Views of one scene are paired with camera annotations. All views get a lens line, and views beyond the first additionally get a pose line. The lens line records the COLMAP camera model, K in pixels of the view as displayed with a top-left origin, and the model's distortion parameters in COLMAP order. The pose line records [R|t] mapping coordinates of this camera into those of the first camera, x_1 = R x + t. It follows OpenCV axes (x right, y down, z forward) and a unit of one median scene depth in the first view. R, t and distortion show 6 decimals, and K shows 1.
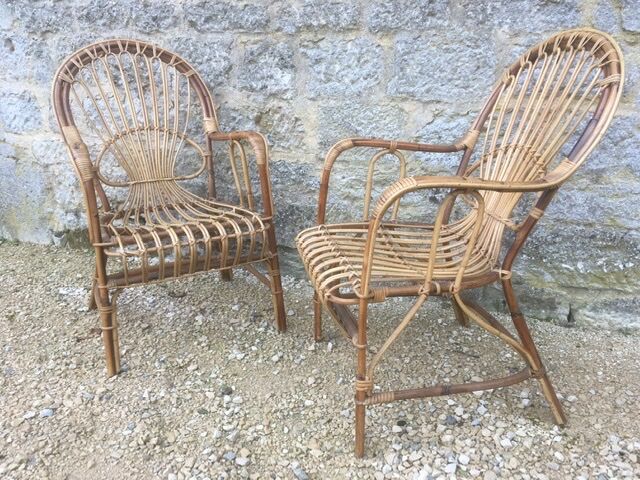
lens RADIAL K [[544.1, 0, 321.7], [0, 544.1, 239.6], [0, 0, 1]] dist [0.071105, -0.108983]
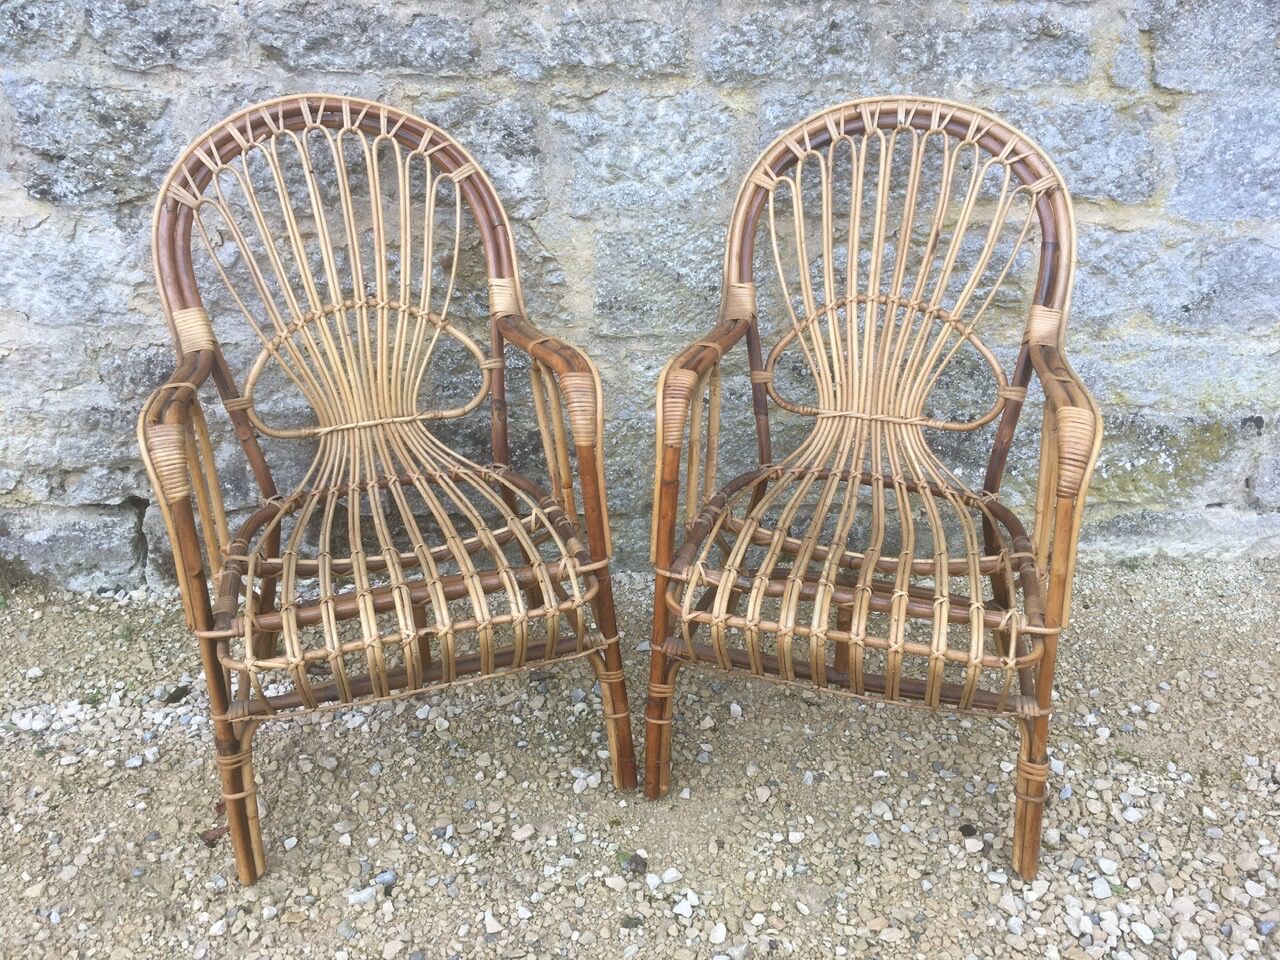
lens RADIAL K [[1088.2, 0, 643.6], [0, 1088.2, 479.3], [0, 0, 1]] dist [0.071105, -0.108983]
pose [[0.905823, -0.175264, 0.385704, -0.417960], [0.126005, 0.980670, 0.149695, -0.185988], [-0.404485, -0.086997, 0.910398, 0.094127]]
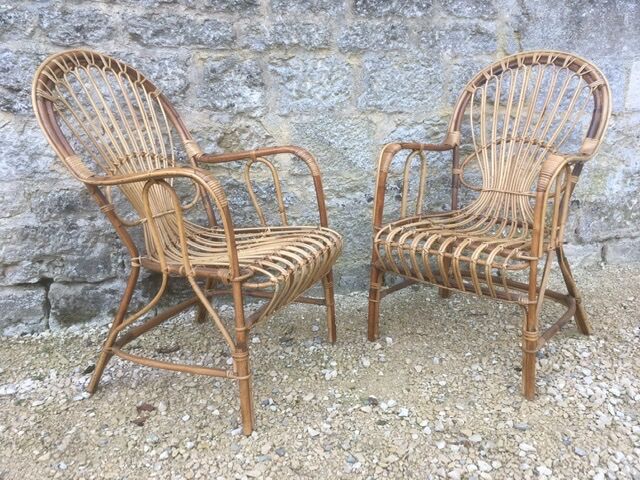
lens RADIAL K [[544.1, 0, 322.2], [0, 544.1, 239.2], [0, 0, 1]] dist [0.071105, -0.108983]
pose [[0.793881, -0.162476, 0.585965, -0.651616], [0.203267, 0.979116, -0.003903, -0.017947], [-0.573093, 0.122206, 0.810327, 0.189110]]
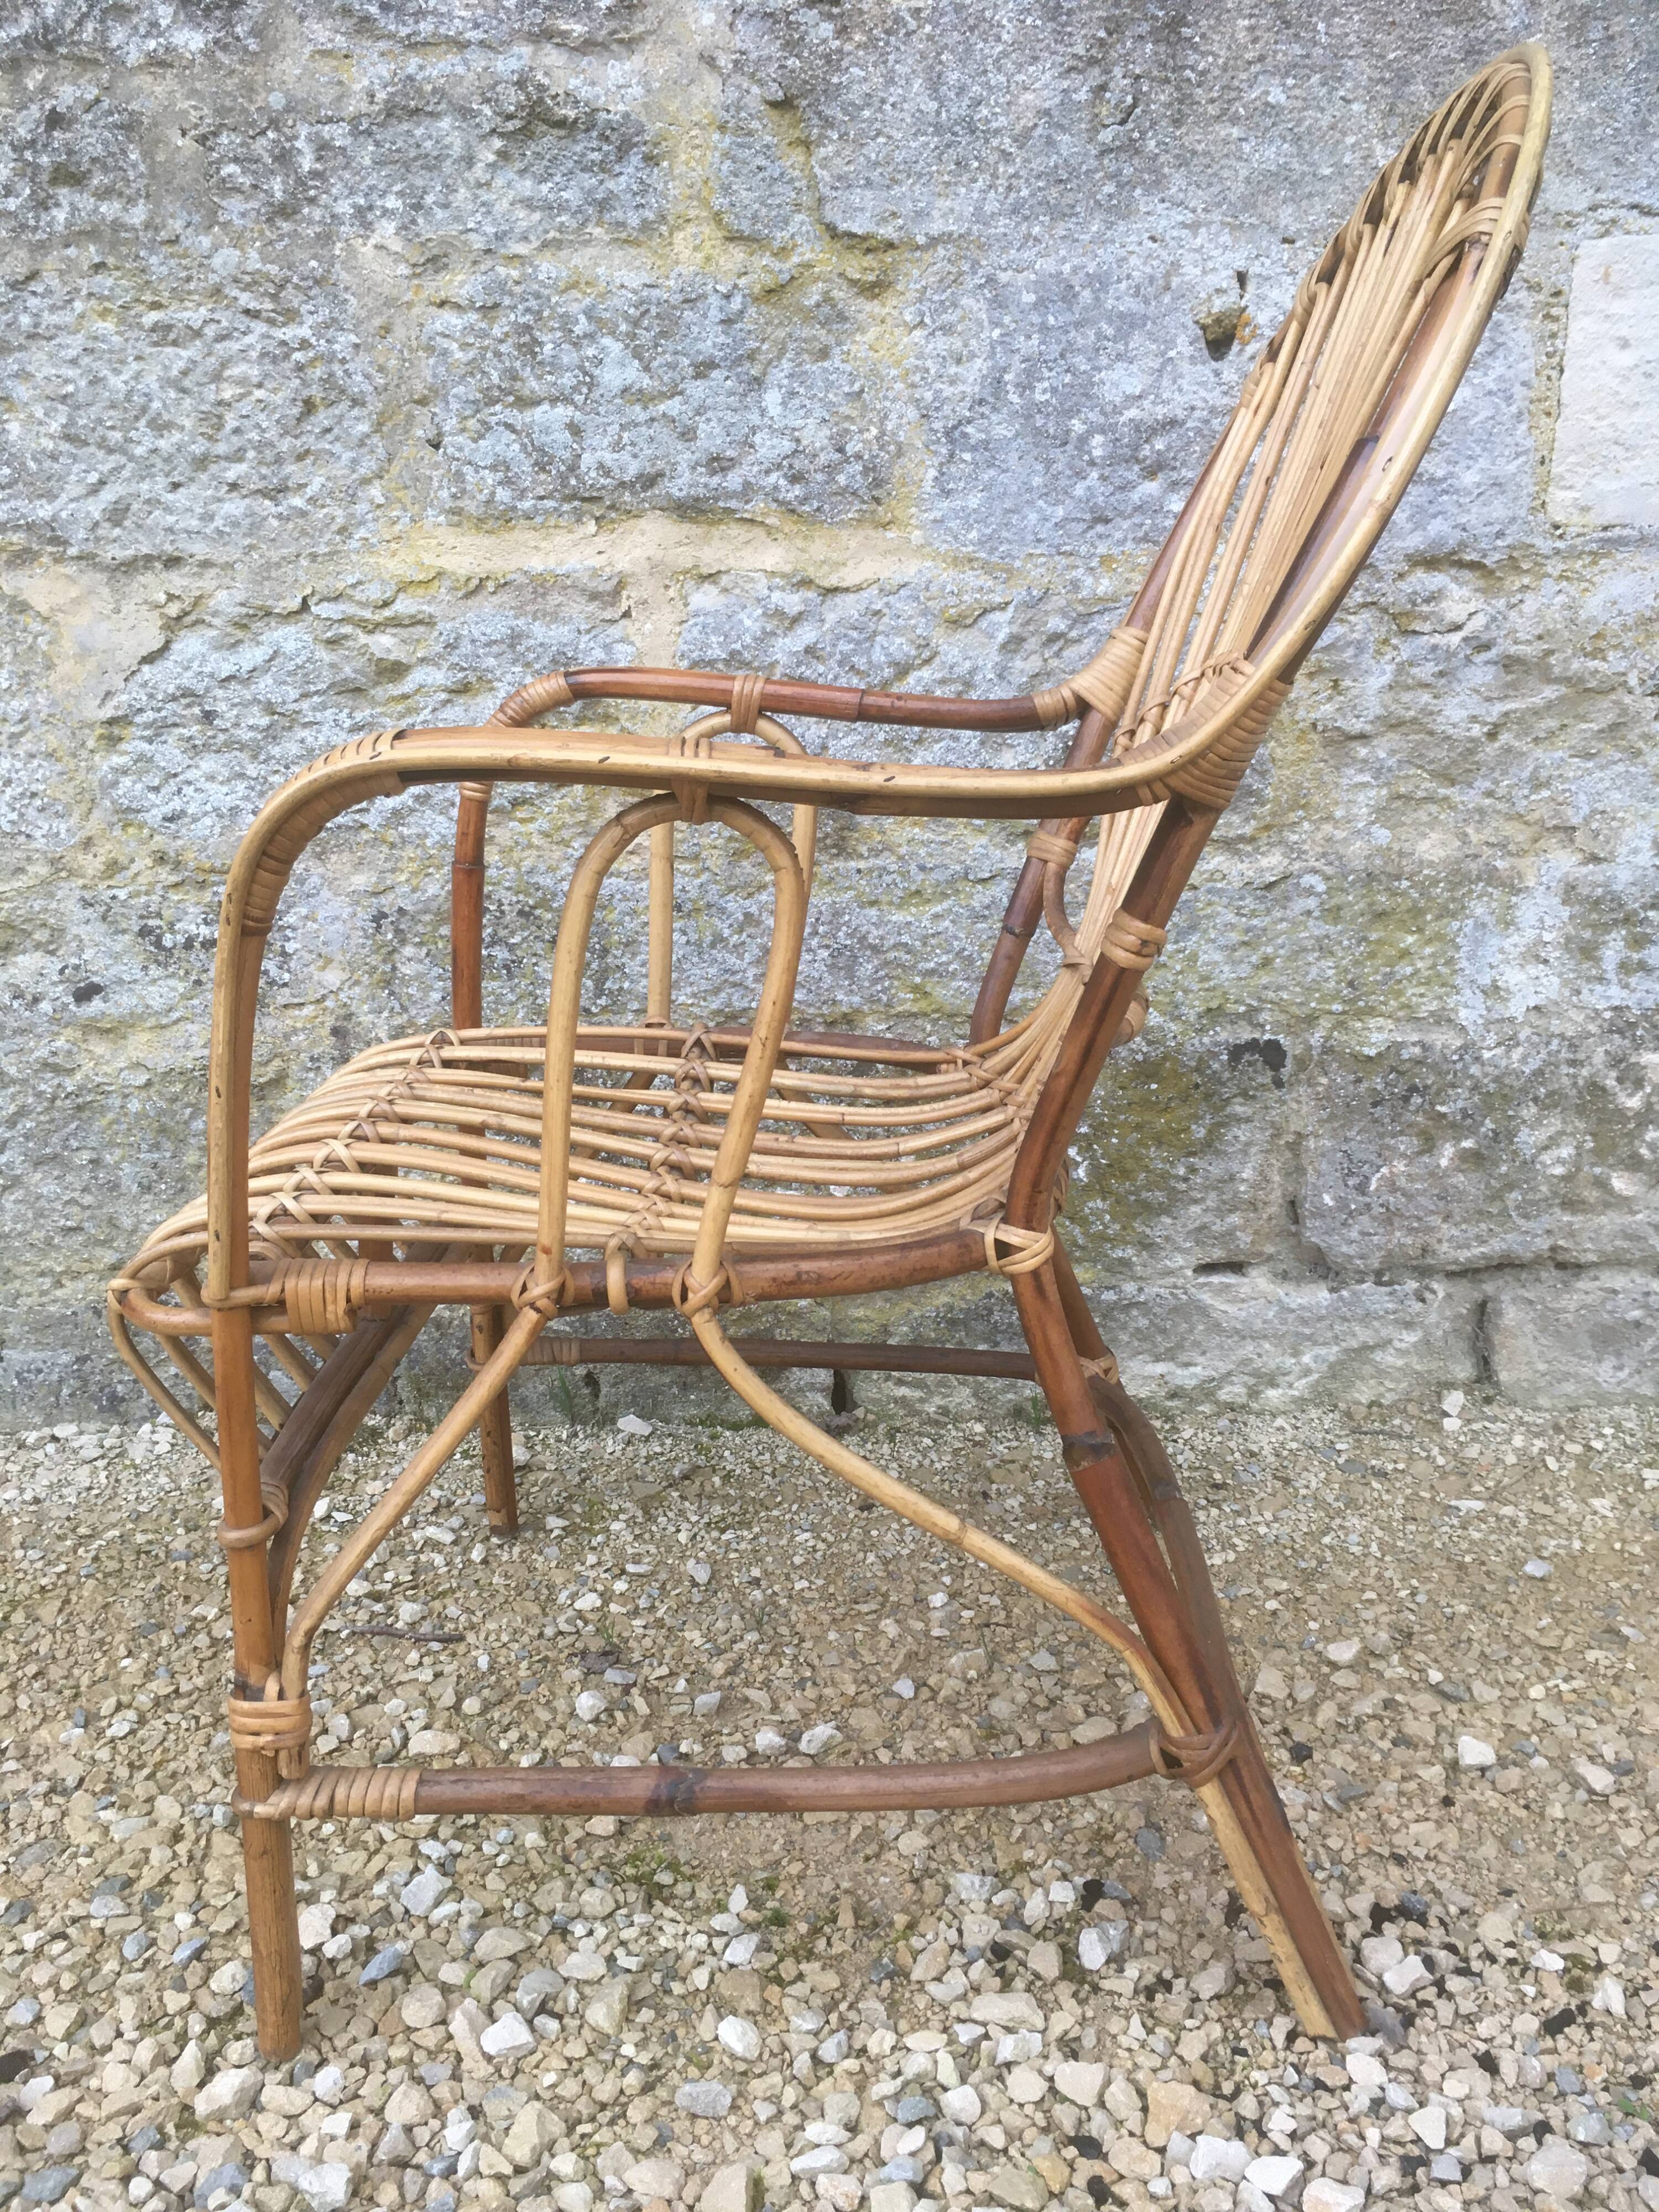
lens RADIAL K [[1880.5, 0, 830.3], [0, 1880.5, 1110.7], [0, 0, 1]] dist [0.071105, -0.108983]
pose [[0.937394, -0.115525, 0.328553, 0.186050], [0.136400, 0.989800, -0.041133, 0.048431], [-0.320449, 0.083372, 0.943590, 0.179110]]
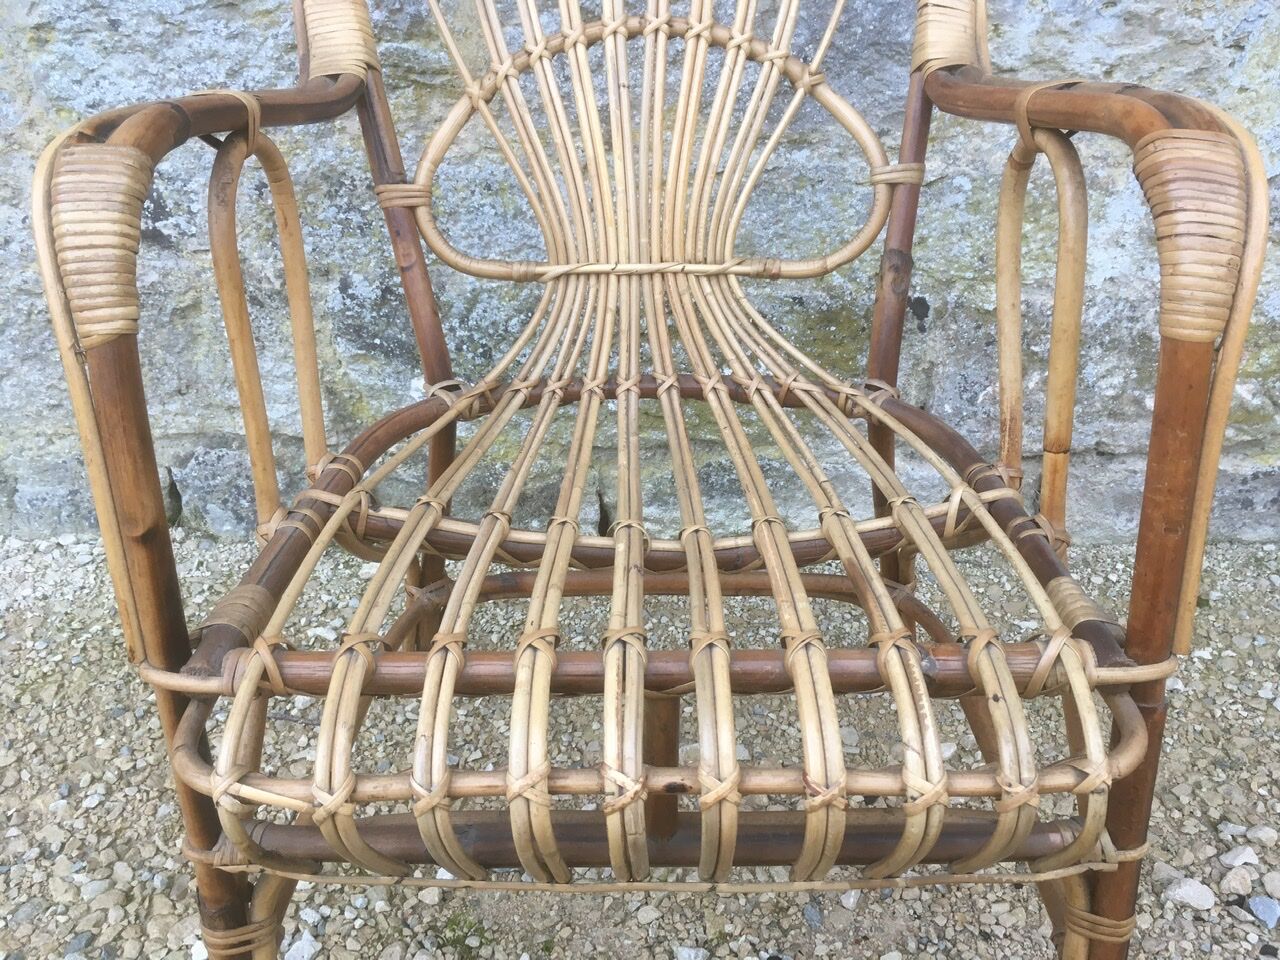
lens RADIAL K [[1088.2, 0, 645.8], [0, 1088.2, 477.2], [0, 0, 1]] dist [0.071105, -0.108983]
pose [[0.927279, -0.174109, 0.331421, 0.250650], [0.112267, 0.973854, 0.197496, -0.035603], [-0.357141, -0.145926, 0.922581, 0.329066]]
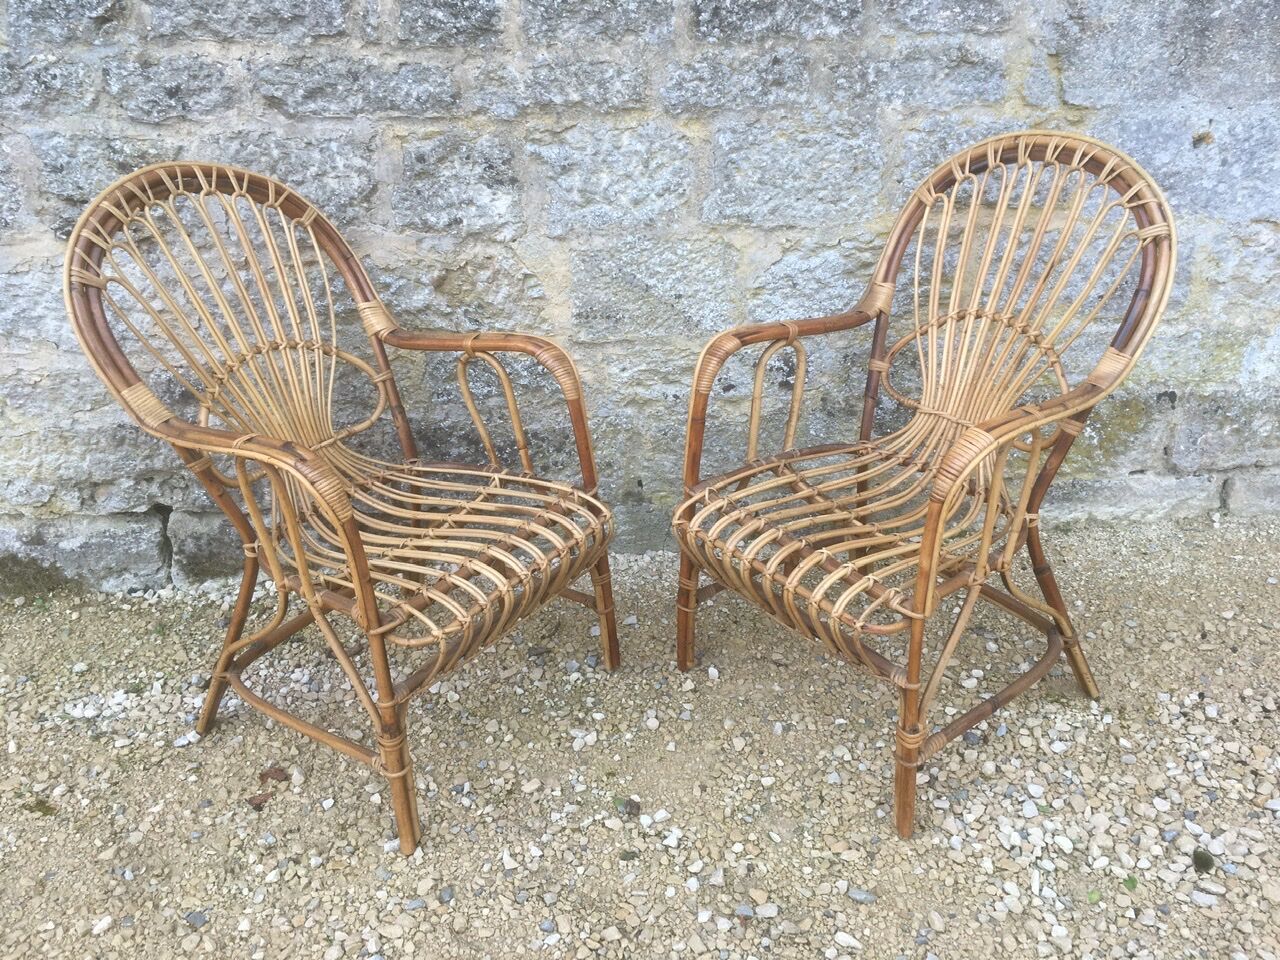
lens RADIAL K [[1088.2, 0, 642.5], [0, 1088.2, 479.6], [0, 0, 1]] dist [0.071105, -0.108983]
pose [[0.889998, -0.219201, 0.399818, -0.465593], [0.161943, 0.971655, 0.172227, -0.219067], [-0.426237, -0.088534, 0.900269, -0.016409]]
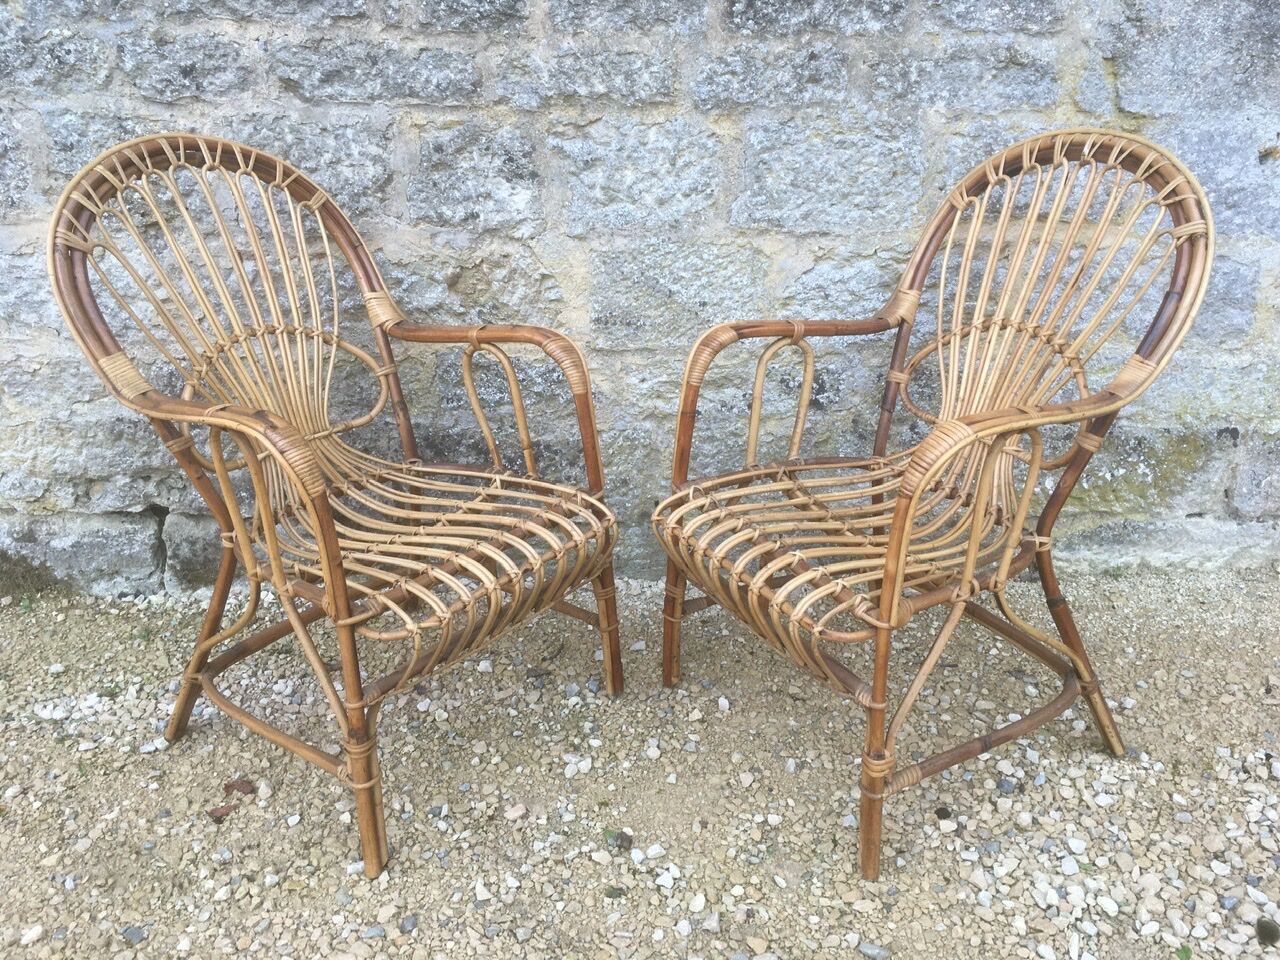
lens RADIAL K [[1088.2, 0, 643.3], [0, 1088.2, 479.2], [0, 0, 1]] dist [0.071105, -0.108983]
pose [[0.913452, -0.157449, 0.375253, -0.418658], [0.128312, 0.986517, 0.101583, -0.143722], [-0.386188, -0.044642, 0.921339, 0.033202]]
